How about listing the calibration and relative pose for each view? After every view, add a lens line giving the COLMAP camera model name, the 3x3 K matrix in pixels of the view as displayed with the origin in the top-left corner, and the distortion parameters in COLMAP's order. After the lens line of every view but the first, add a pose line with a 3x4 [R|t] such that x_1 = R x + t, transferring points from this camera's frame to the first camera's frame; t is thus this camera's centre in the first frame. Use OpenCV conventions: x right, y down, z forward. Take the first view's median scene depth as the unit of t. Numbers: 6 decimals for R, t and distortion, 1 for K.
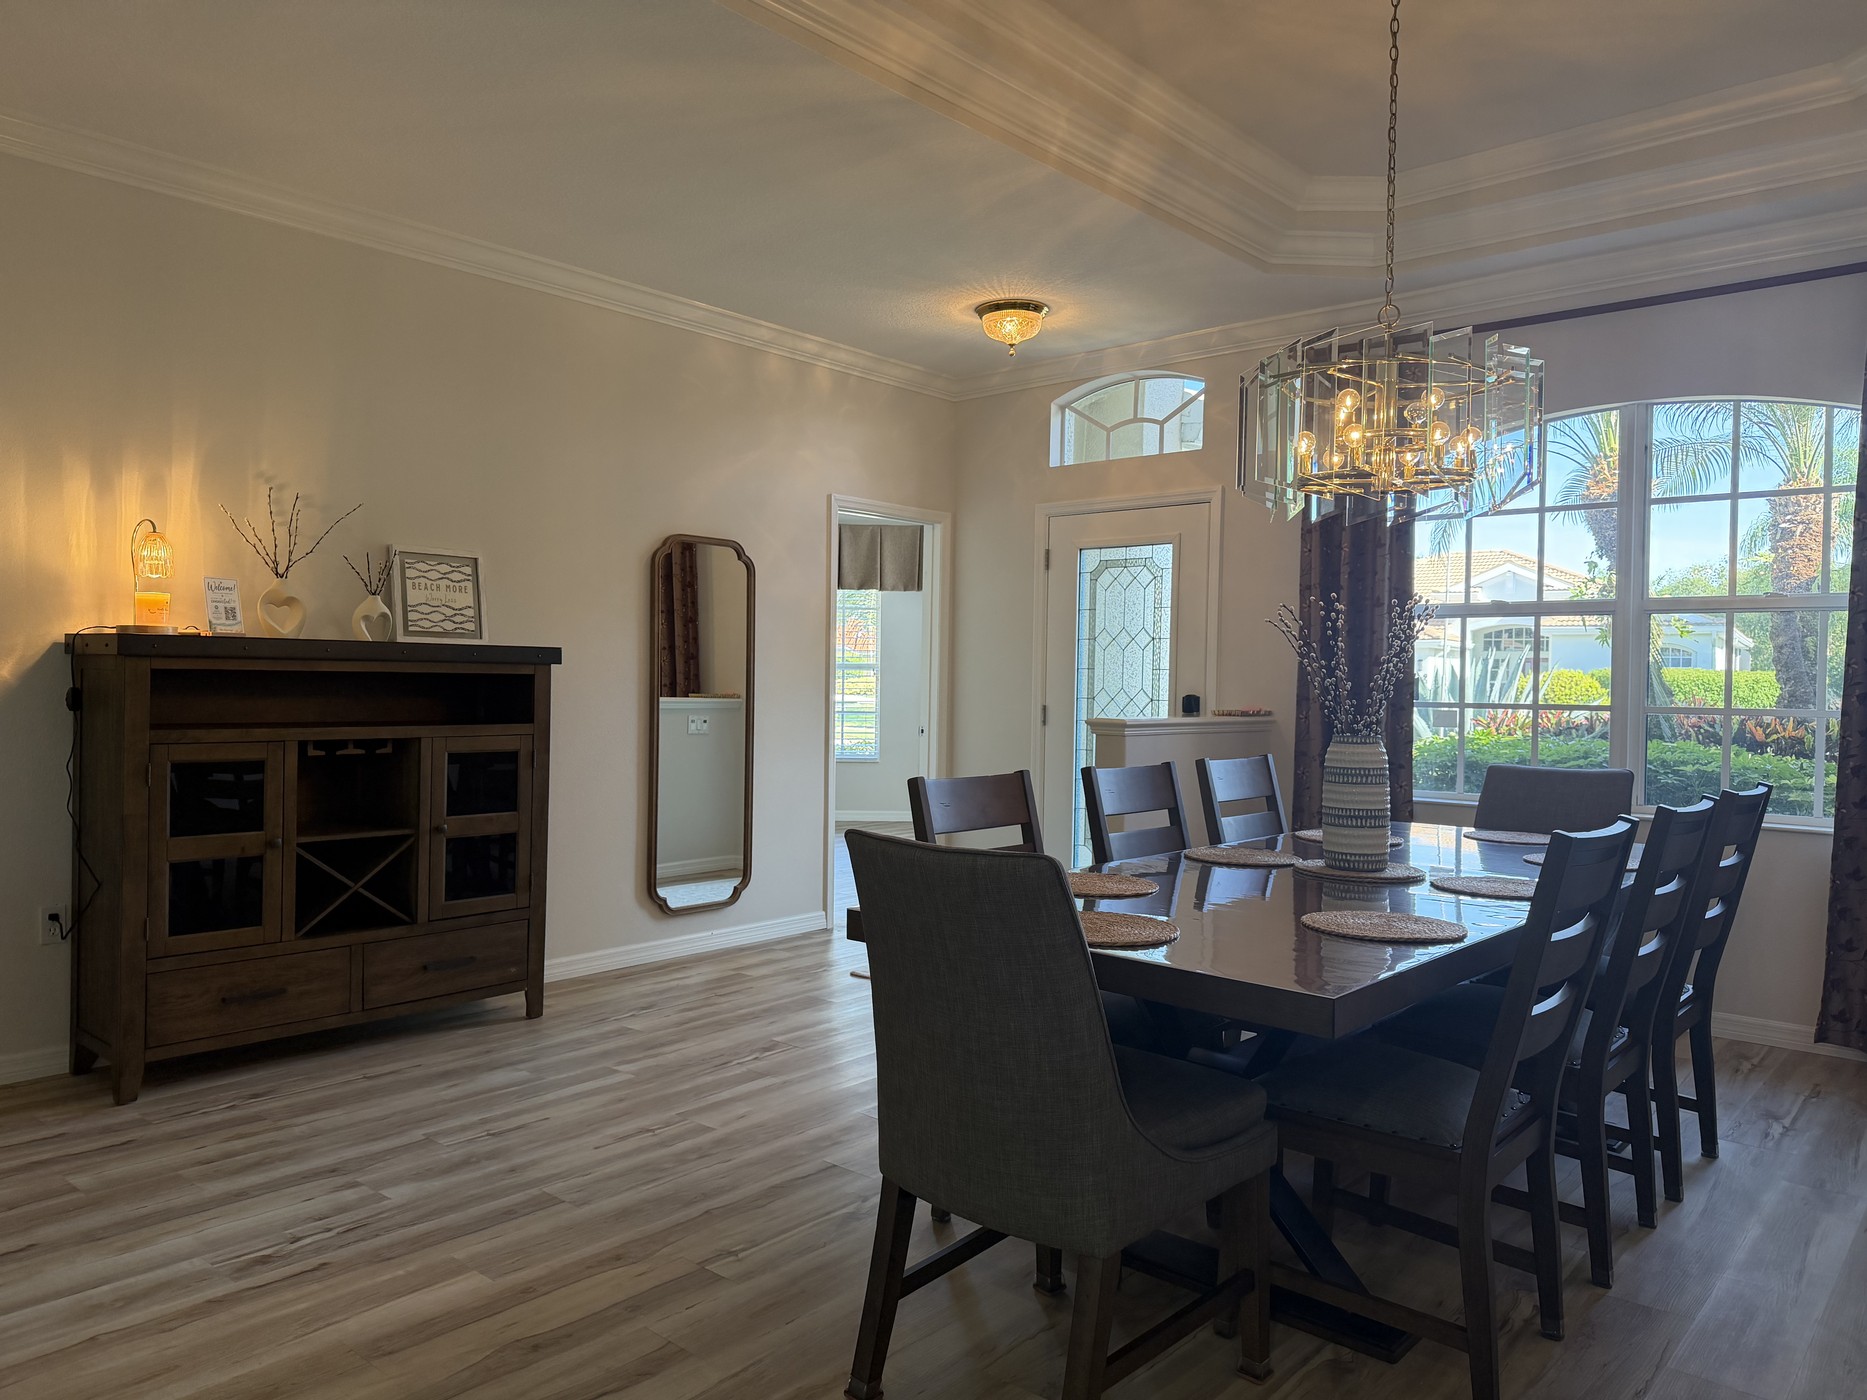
lens RADIAL K [[1316.9, 0, 929.4], [0, 1316.9, 697.3], [0, 0, 1]] dist [0.010643, -0.024626]
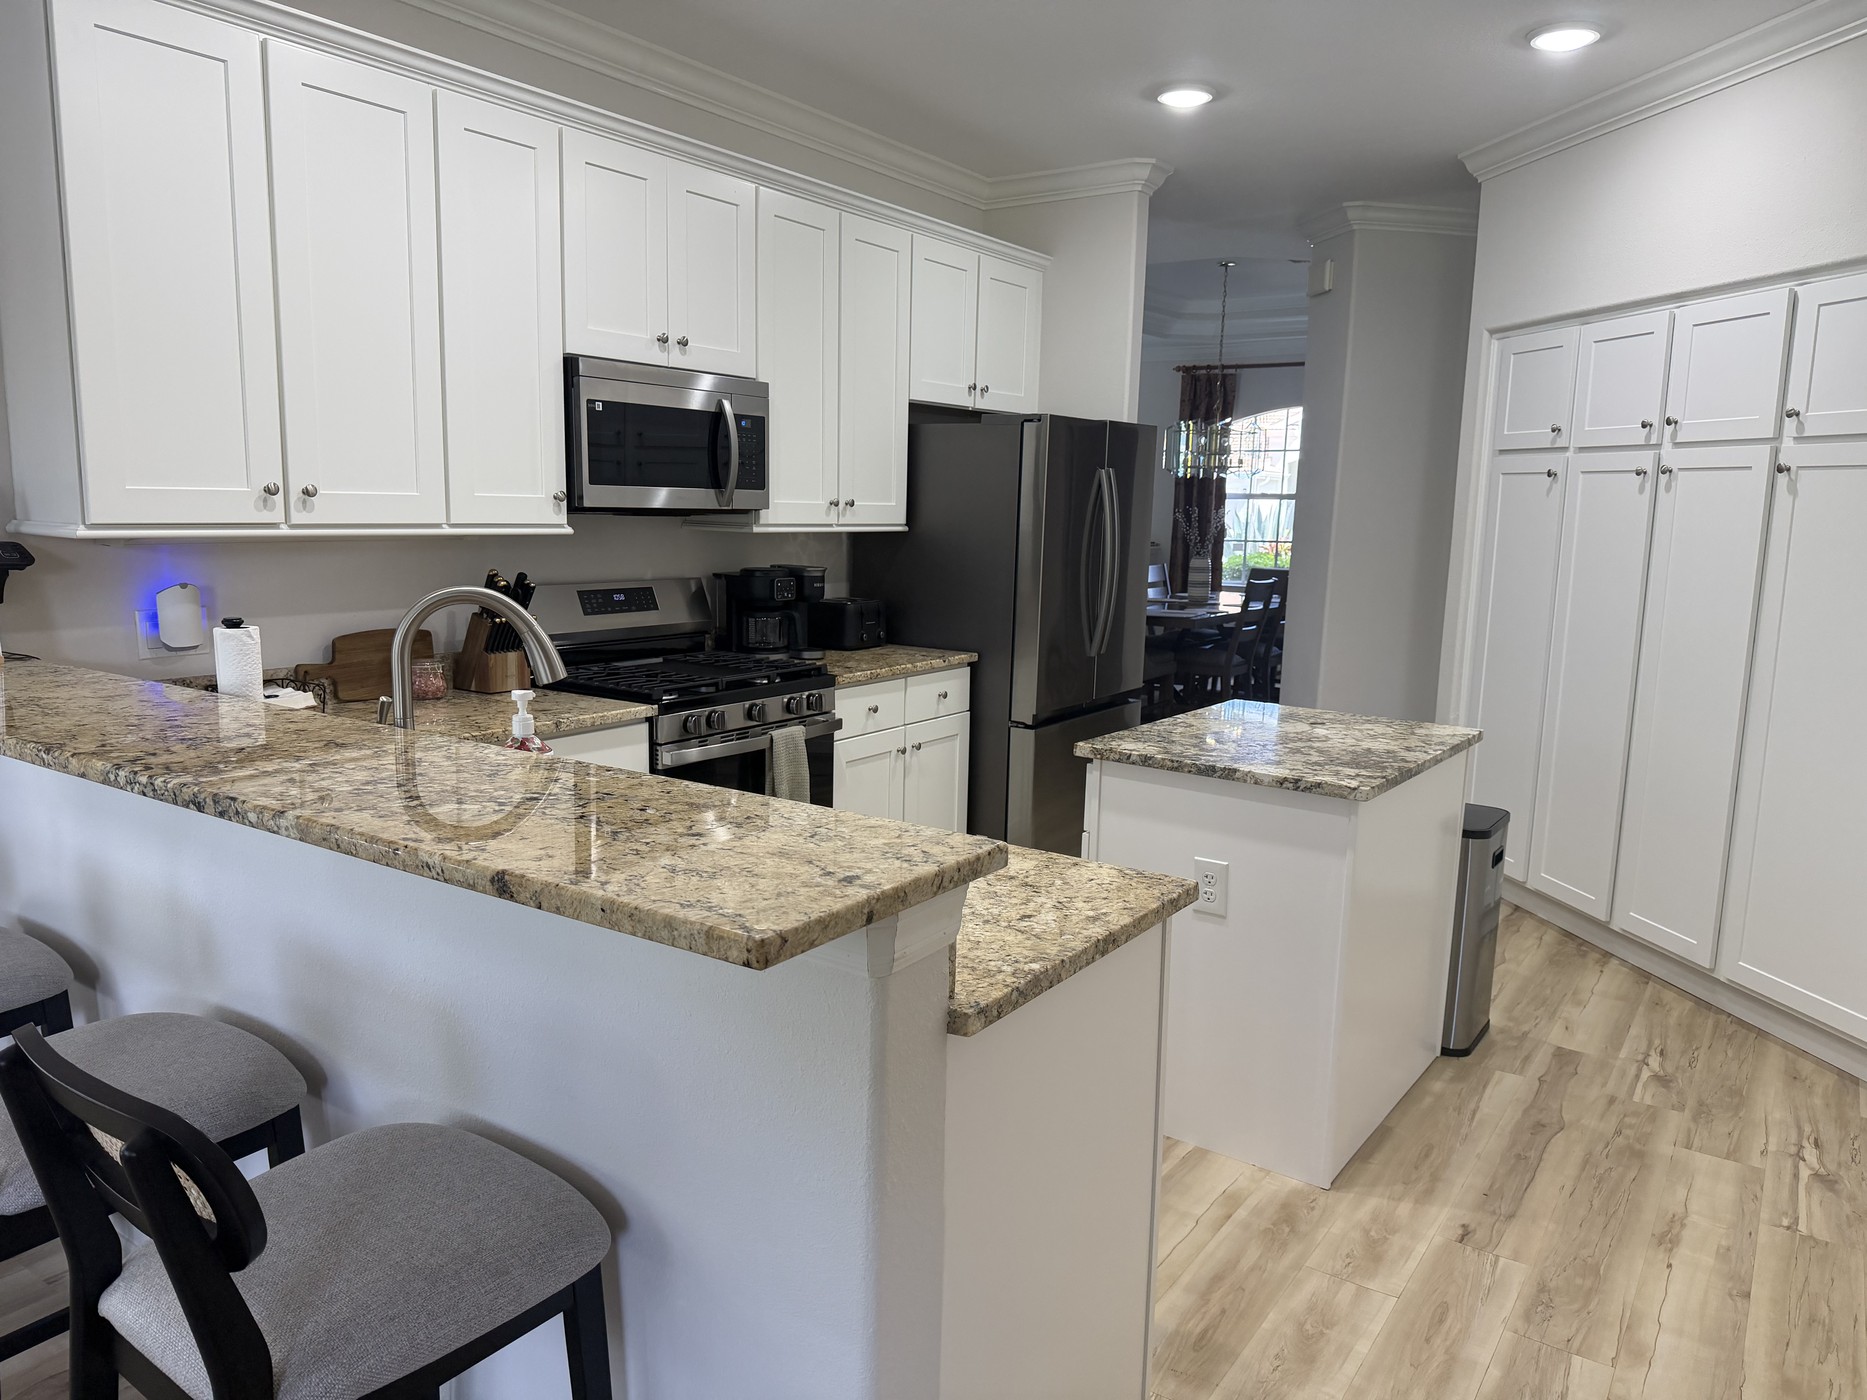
lens RADIAL K [[1316.9, 0, 927.0], [0, 1316.9, 701.7], [0, 0, 1]] dist [0.010643, -0.024626]
pose [[0.992744, -0.011244, 0.119716, -0.418457], [-0.005995, 0.989752, 0.142672, -0.042927], [-0.120094, -0.142354, 0.982503, -1.220402]]
